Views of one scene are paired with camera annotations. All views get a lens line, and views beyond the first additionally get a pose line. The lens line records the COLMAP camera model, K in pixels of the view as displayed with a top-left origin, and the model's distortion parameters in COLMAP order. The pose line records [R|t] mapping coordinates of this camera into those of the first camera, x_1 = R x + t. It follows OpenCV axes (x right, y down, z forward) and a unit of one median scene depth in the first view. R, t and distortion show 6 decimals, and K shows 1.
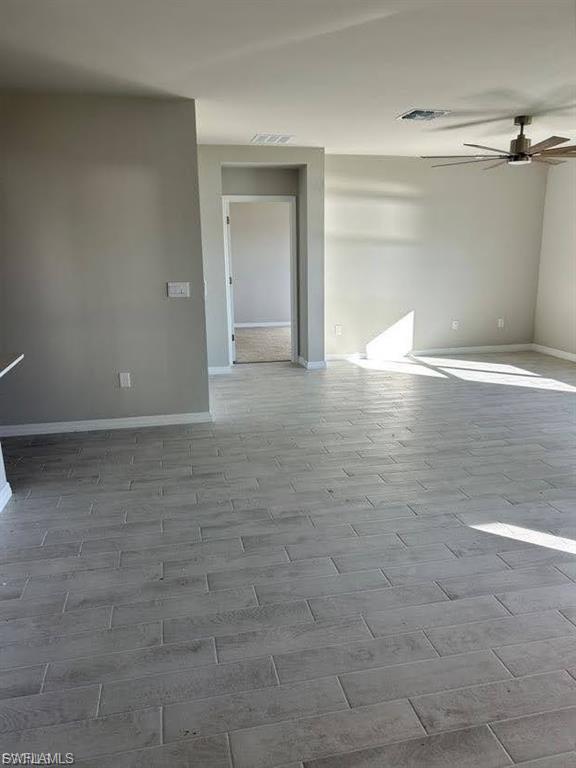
lens RADIAL K [[576.8, 0, 288.0], [0, 576.8, 384.0], [0, 0, 1]] dist [0.070287, -0.091496]
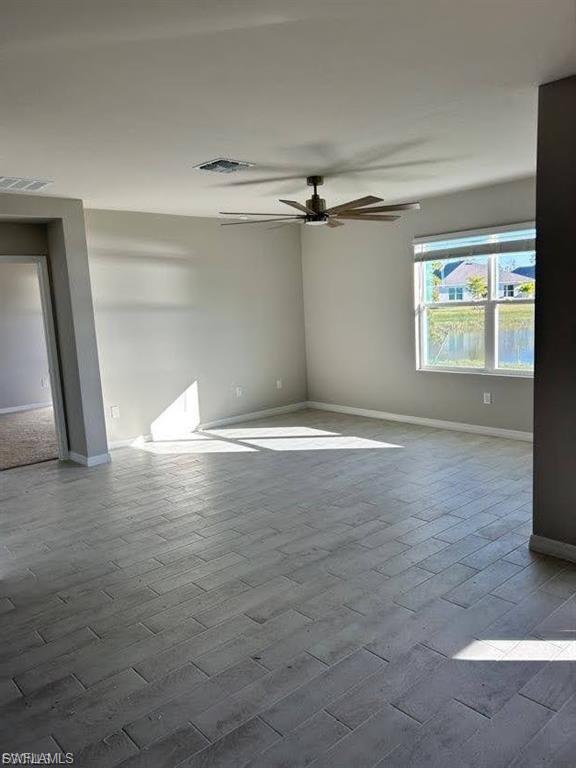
lens RADIAL K [[582.4, 0, 288.0], [0, 582.4, 384.0], [0, 0, 1]] dist [0.073258, -0.106943]
pose [[0.877346, -0.102009, 0.468891, -0.099743], [0.150365, 0.986374, -0.066760, -0.045987], [-0.455692, 0.129076, 0.880729, 0.159372]]
